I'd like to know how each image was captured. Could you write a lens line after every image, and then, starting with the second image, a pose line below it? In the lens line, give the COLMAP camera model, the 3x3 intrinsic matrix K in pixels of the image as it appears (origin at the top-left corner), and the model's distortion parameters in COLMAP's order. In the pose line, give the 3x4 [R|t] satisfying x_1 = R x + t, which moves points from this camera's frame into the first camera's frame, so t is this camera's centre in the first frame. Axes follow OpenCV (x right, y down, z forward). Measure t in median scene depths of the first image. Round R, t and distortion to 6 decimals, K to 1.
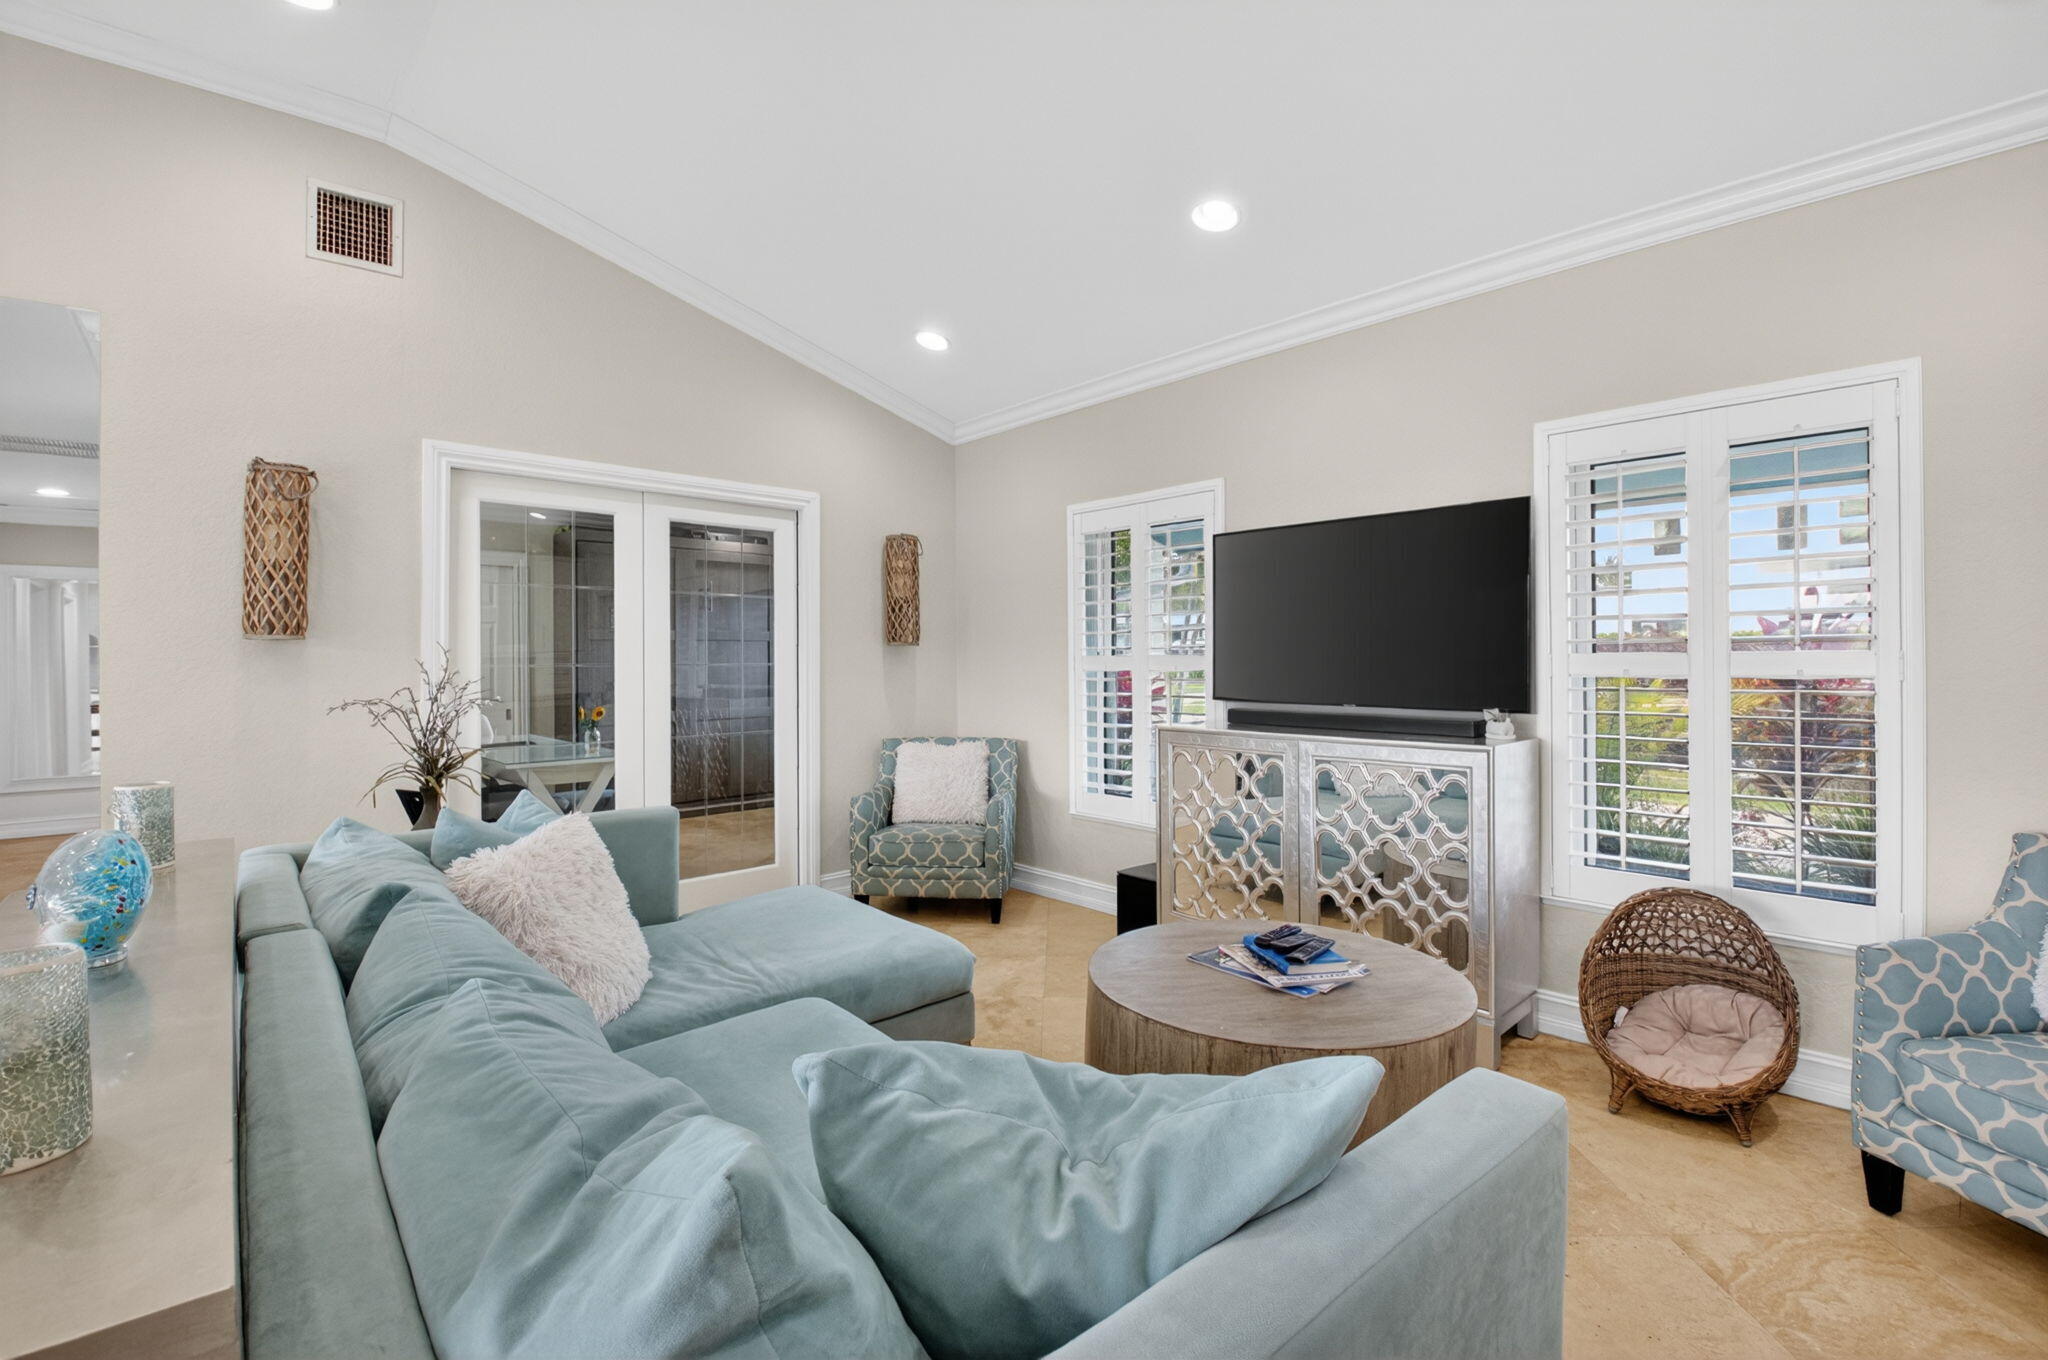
lens RADIAL K [[901.2, 0, 1032.1], [0, 901.2, 656.6], [0, 0, 1]] dist [-0.013200, -0.009638]
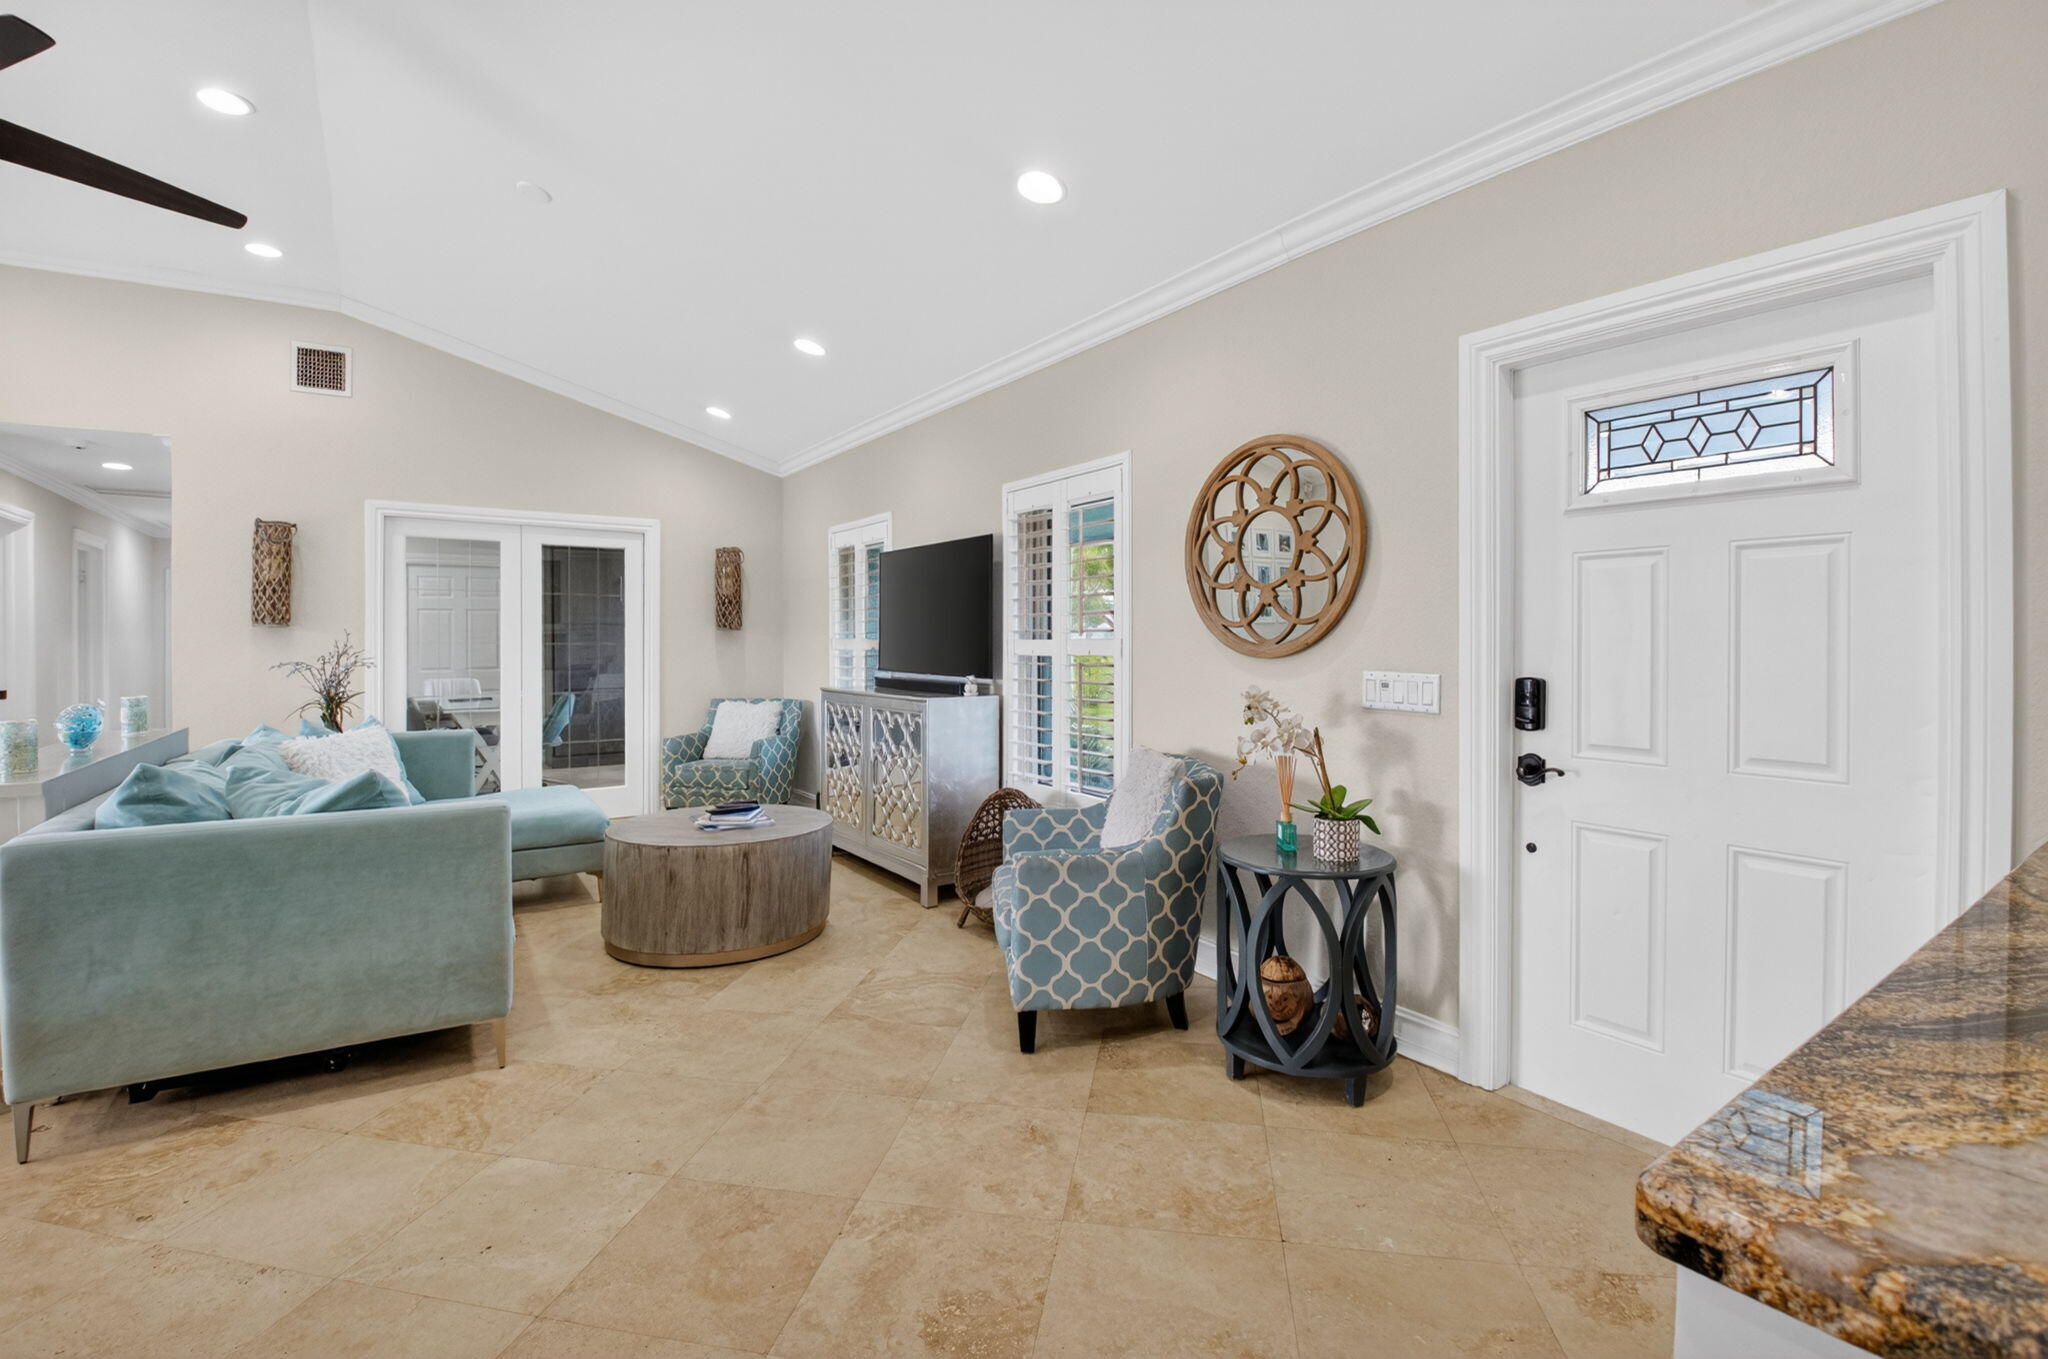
lens RADIAL K [[901.2, 0, 1027.5], [0, 901.2, 645.4], [0, 0, 1]] dist [-0.013200, -0.009638]
pose [[0.990737, 0.004564, -0.135720, 0.727613], [-0.003418, 0.999956, 0.008680, -0.004159], [0.135754, -0.008136, 0.990709, -0.423233]]
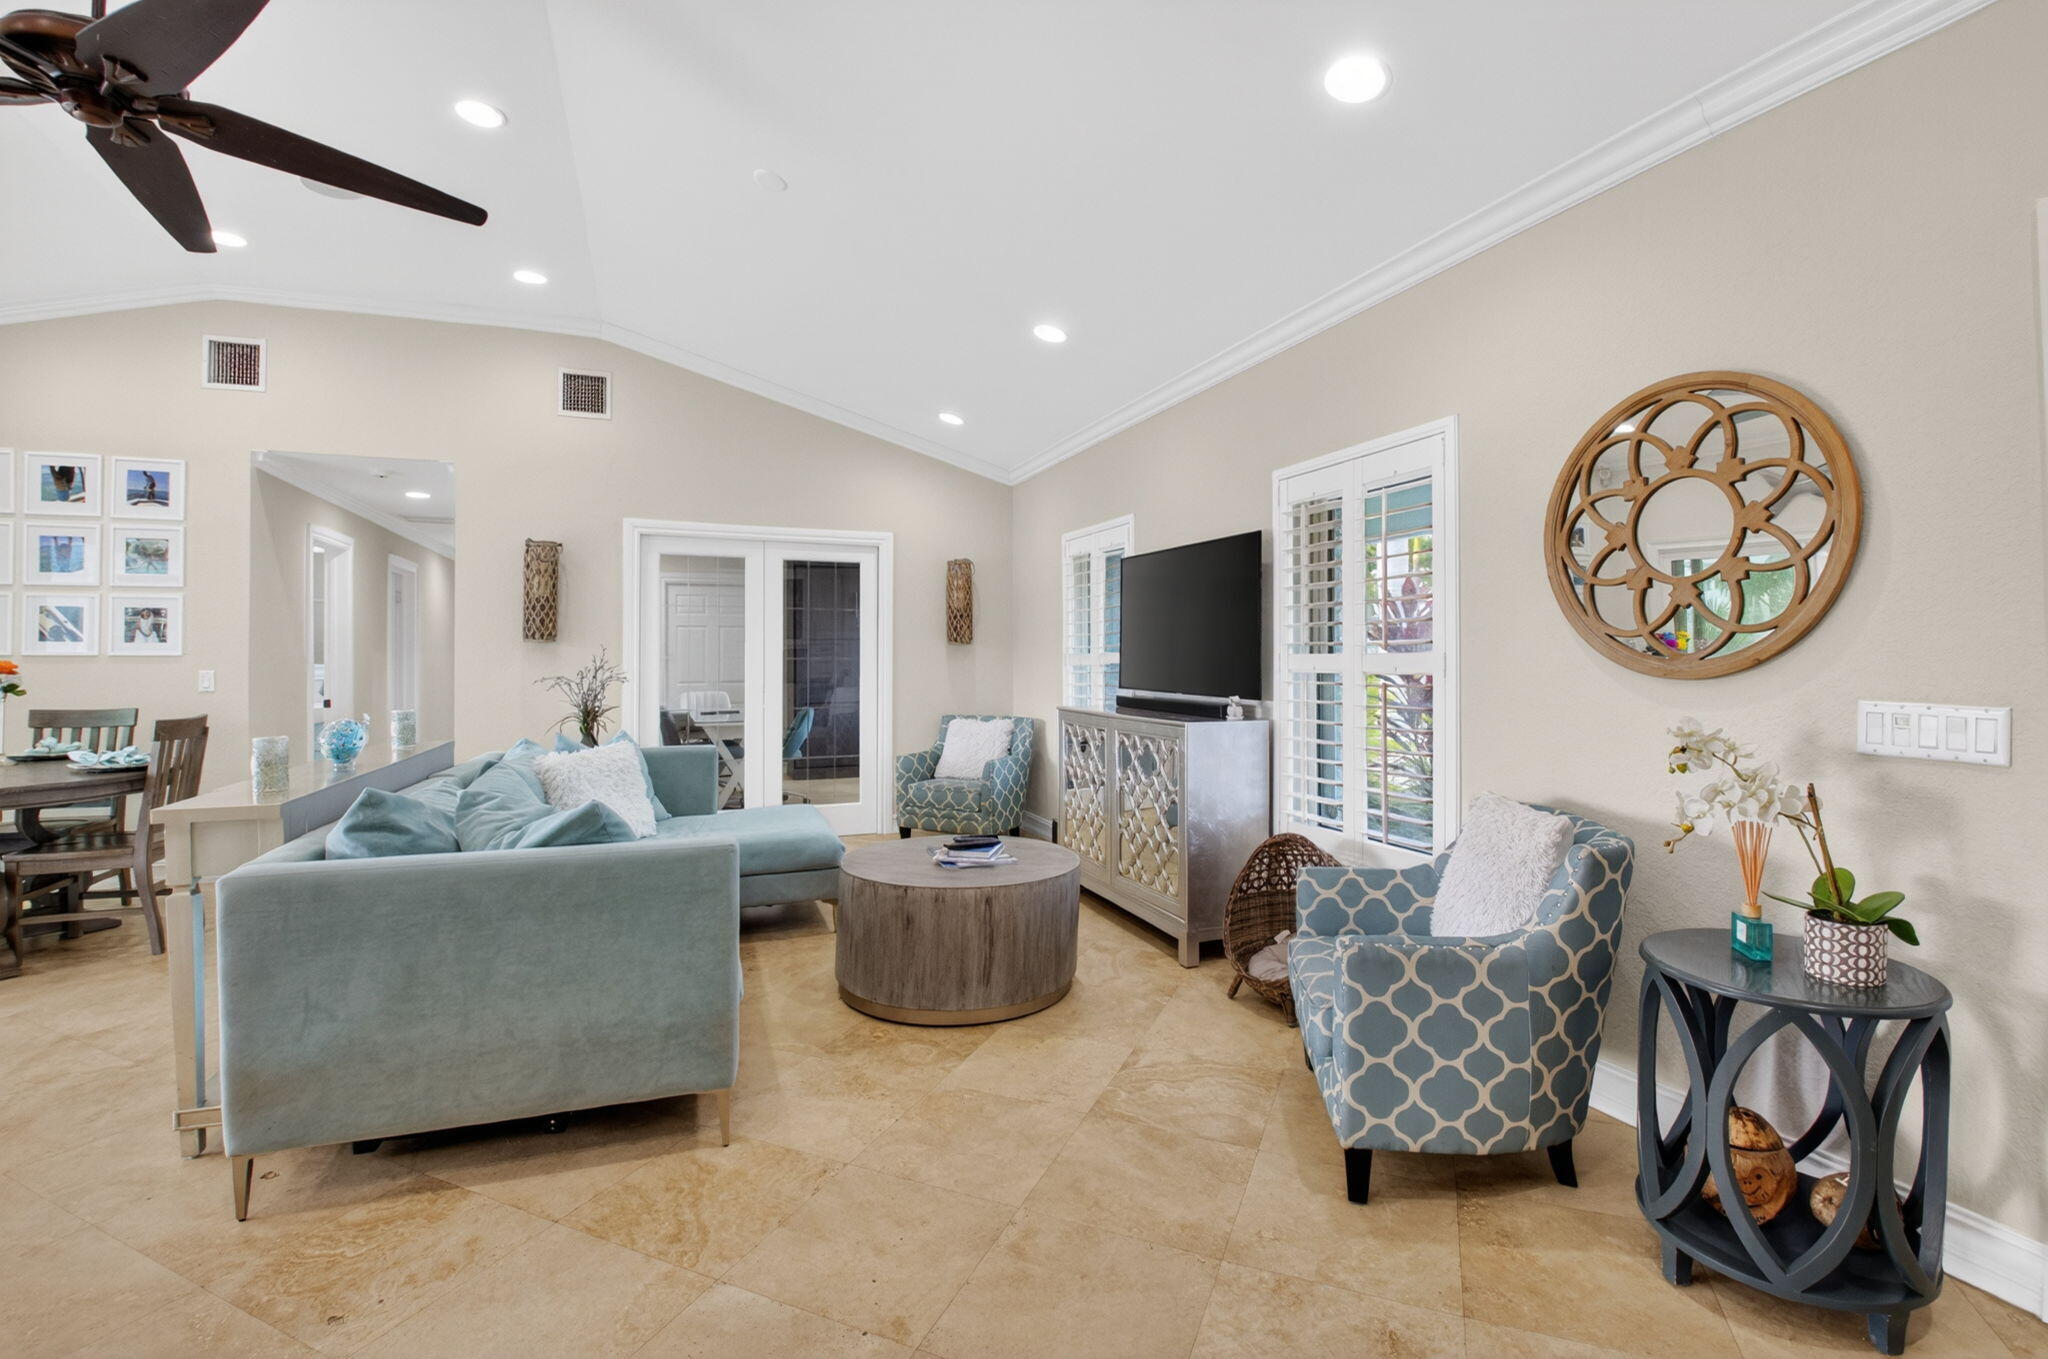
lens RADIAL K [[901.2, 0, 1034.6], [0, 901.2, 648.4], [0, 0, 1]] dist [-0.013200, -0.009638]
pose [[0.934620, 0.001375, -0.355646, 0.628847], [-0.002756, 0.999990, -0.003377, -0.003673], [0.355638, 0.004137, 0.934615, -0.269292]]
